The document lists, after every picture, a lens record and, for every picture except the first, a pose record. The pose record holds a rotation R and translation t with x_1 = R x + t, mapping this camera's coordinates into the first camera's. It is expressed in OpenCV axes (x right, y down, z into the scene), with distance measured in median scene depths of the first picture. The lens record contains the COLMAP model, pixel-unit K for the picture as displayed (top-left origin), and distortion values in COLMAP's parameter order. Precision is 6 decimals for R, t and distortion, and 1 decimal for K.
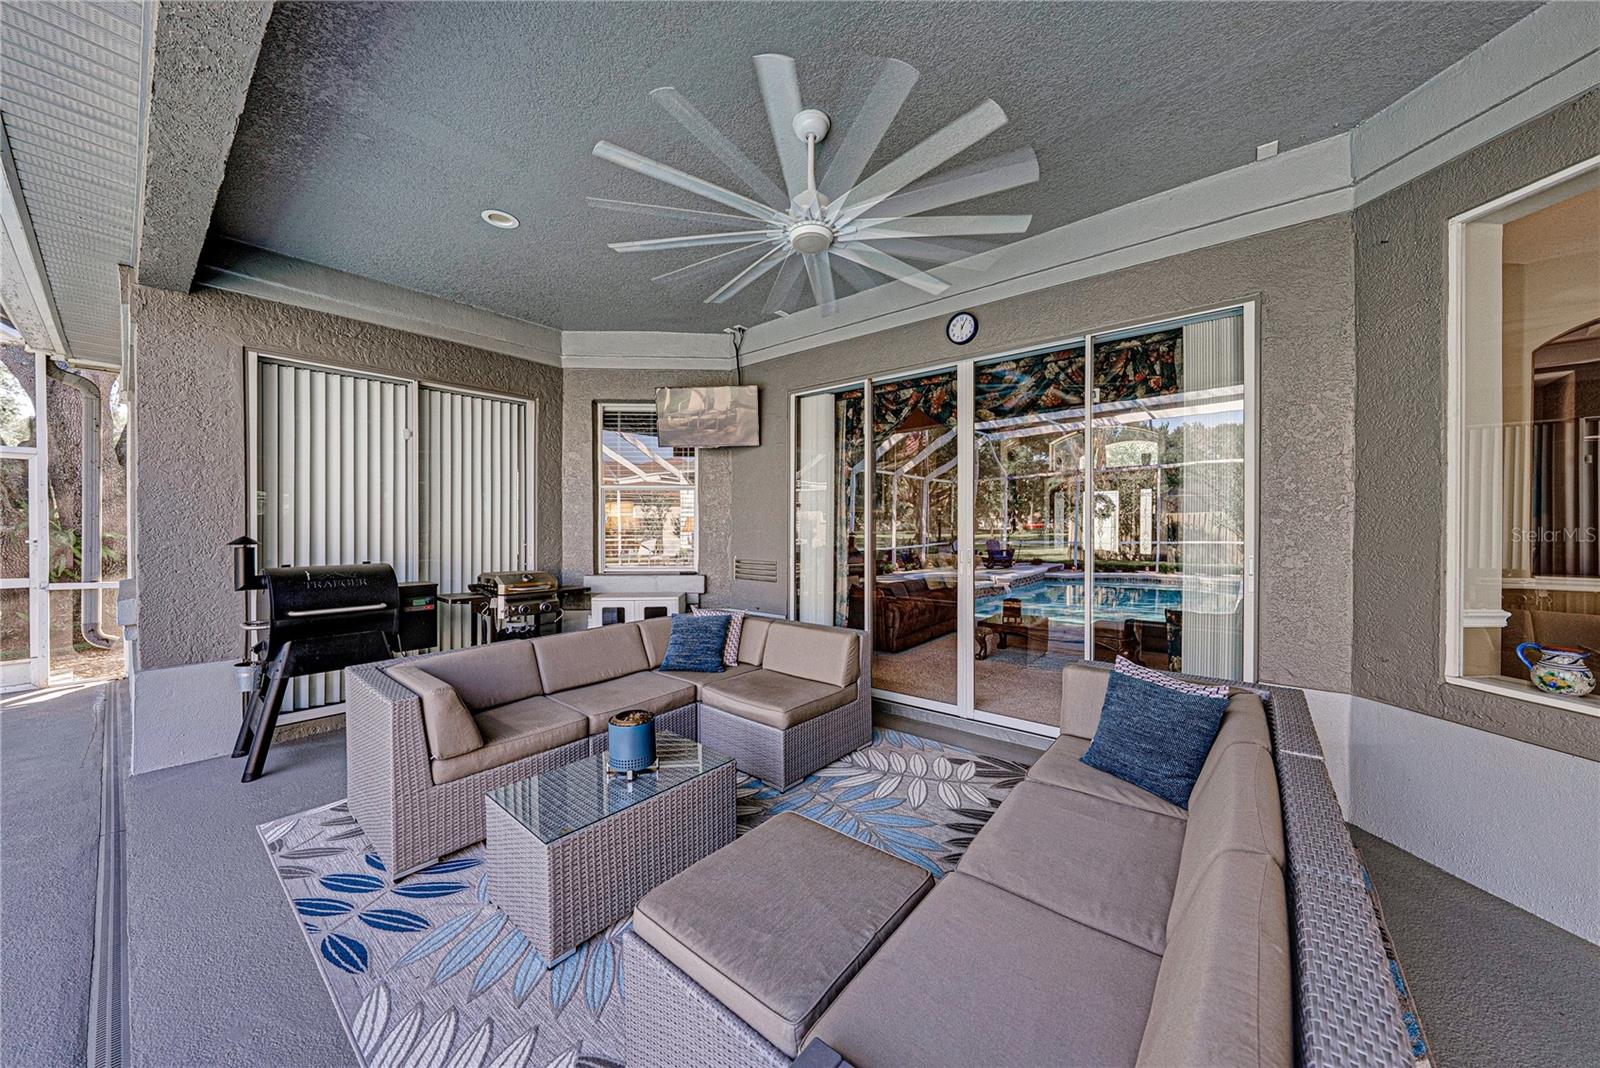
lens RADIAL K [[550.9, 0, 805.3], [0, 550.9, 526.0], [0, 0, 1]] dist [-0.000902, -0.000640]
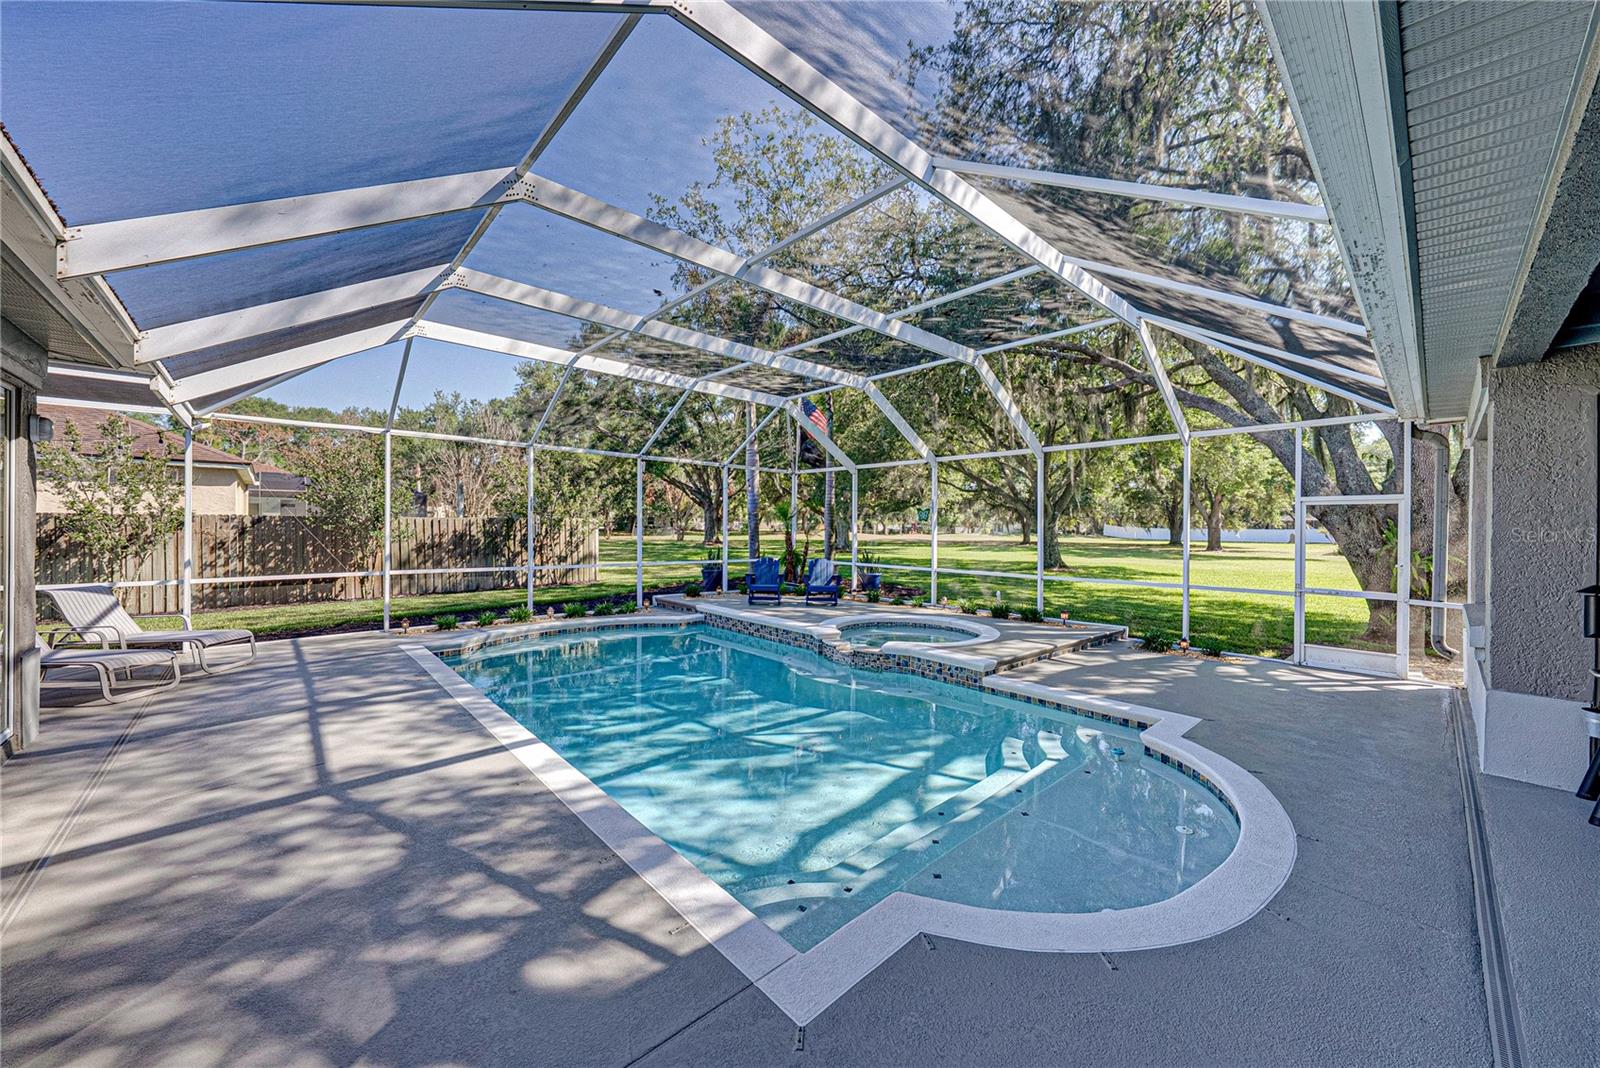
lens RADIAL K [[582.6, 0, 807.2], [0, 582.6, 535.7], [0, 0, 1]] dist [-0.002182, -0.000078]
pose [[-0.150365, 0.010482, -0.988575, 0.191514], [-0.006978, 0.999908, 0.011664, -0.055294], [0.988606, 0.008653, -0.150278, -0.208867]]
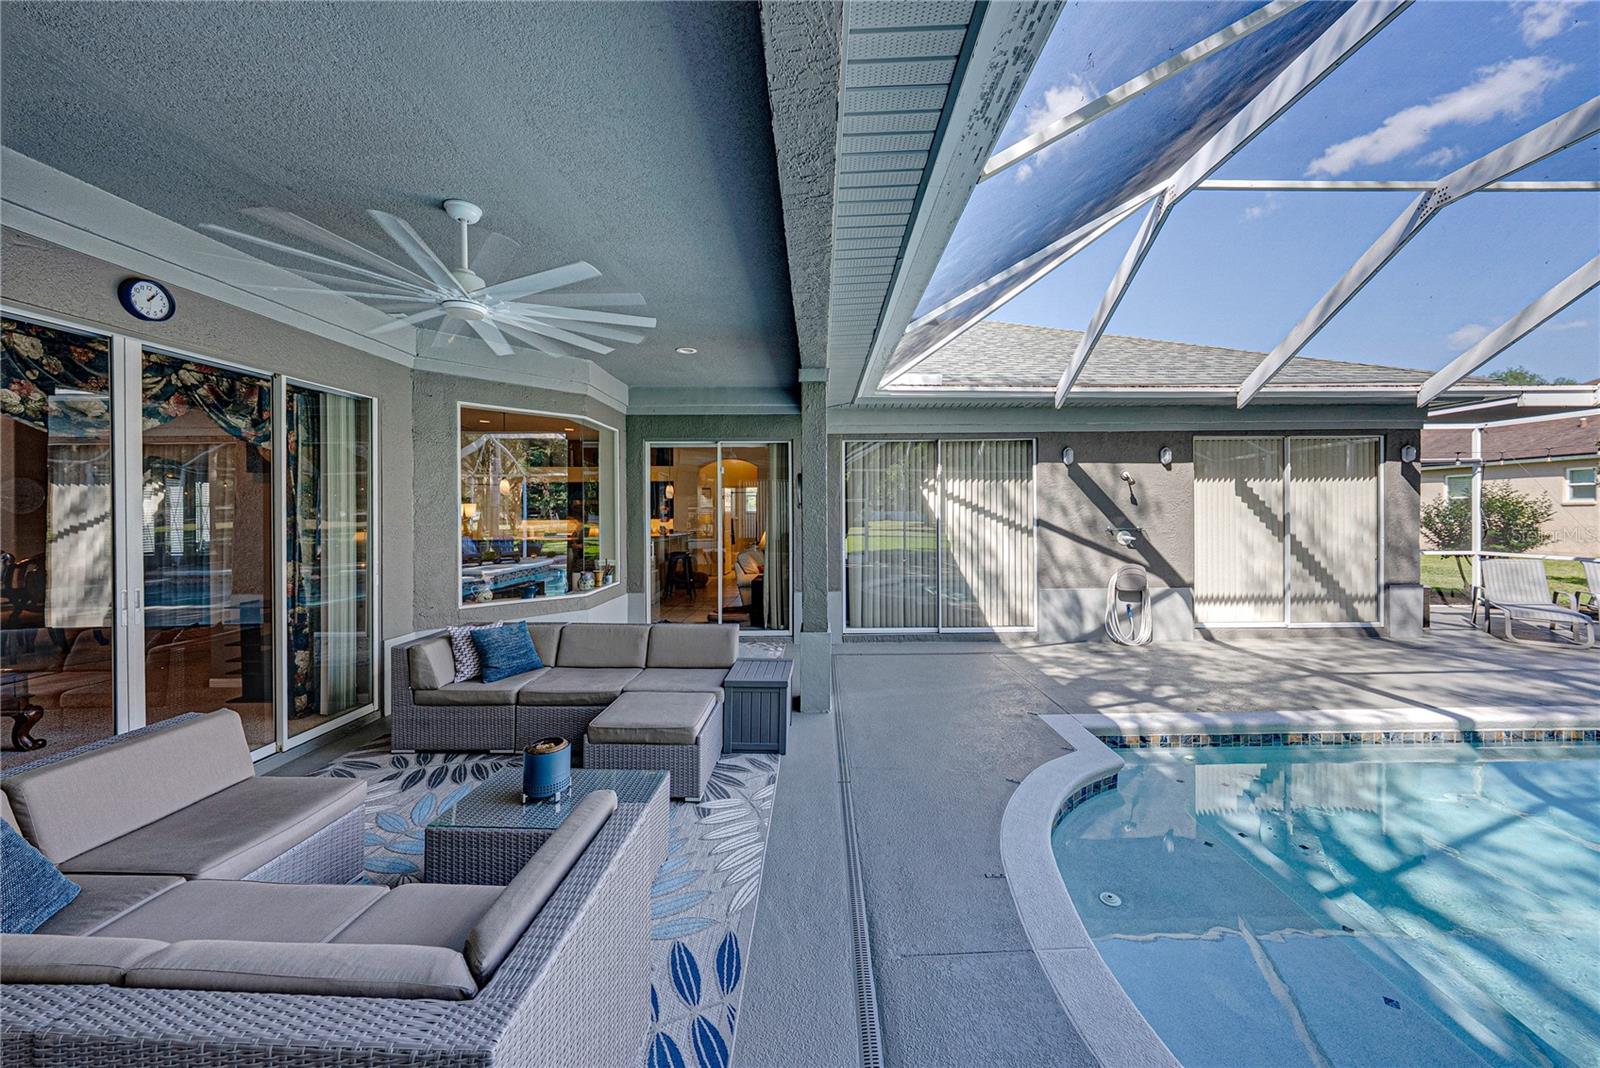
lens RADIAL K [[550.9, 0, 818.4], [0, 550.9, 522.5], [0, 0, 1]] dist [-0.000902, -0.000640]
pose [[-0.630243, -0.012988, 0.776290, -0.696298], [0.001667, 0.999835, 0.018082, -0.050272], [-0.776396, 0.012690, -0.630117, 0.597526]]
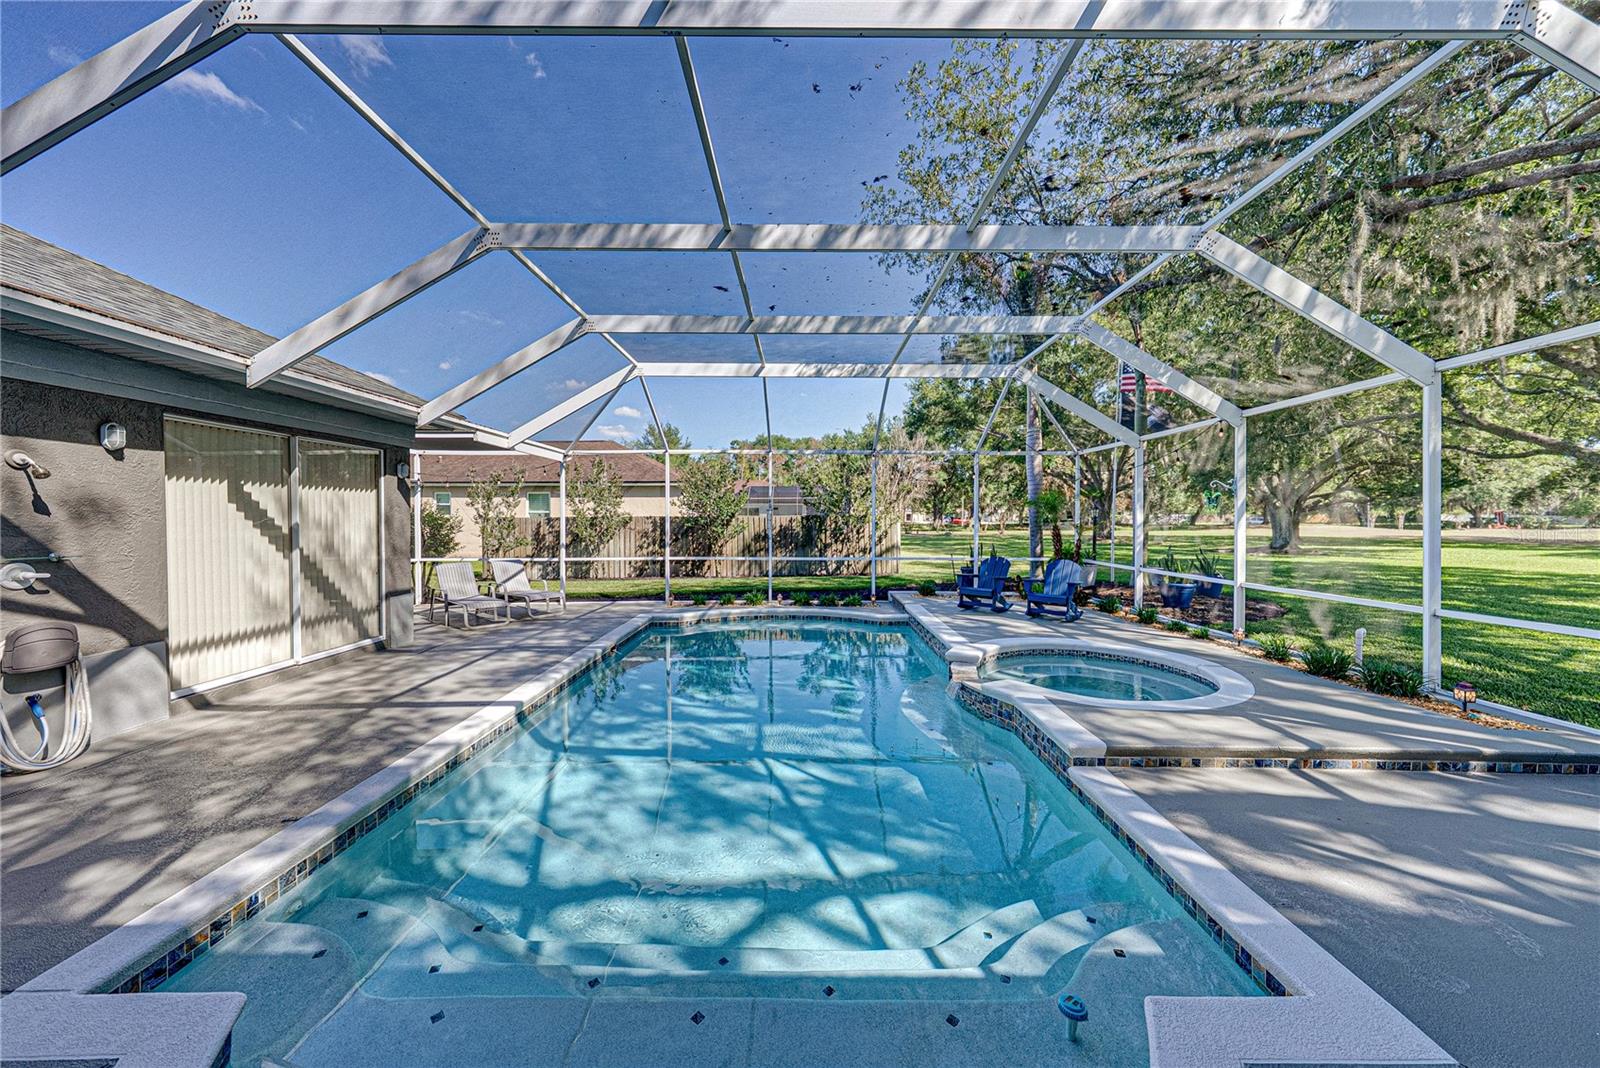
lens RADIAL K [[550.9, 0, 803.8], [0, 550.9, 528.9], [0, 0, 1]] dist [-0.000902, -0.000640]
pose [[-0.779547, 0.007779, -0.626295, -0.452871], [0.000661, 0.999933, 0.011598, -0.054233], [0.626343, 0.008627, -0.779500, 0.377398]]
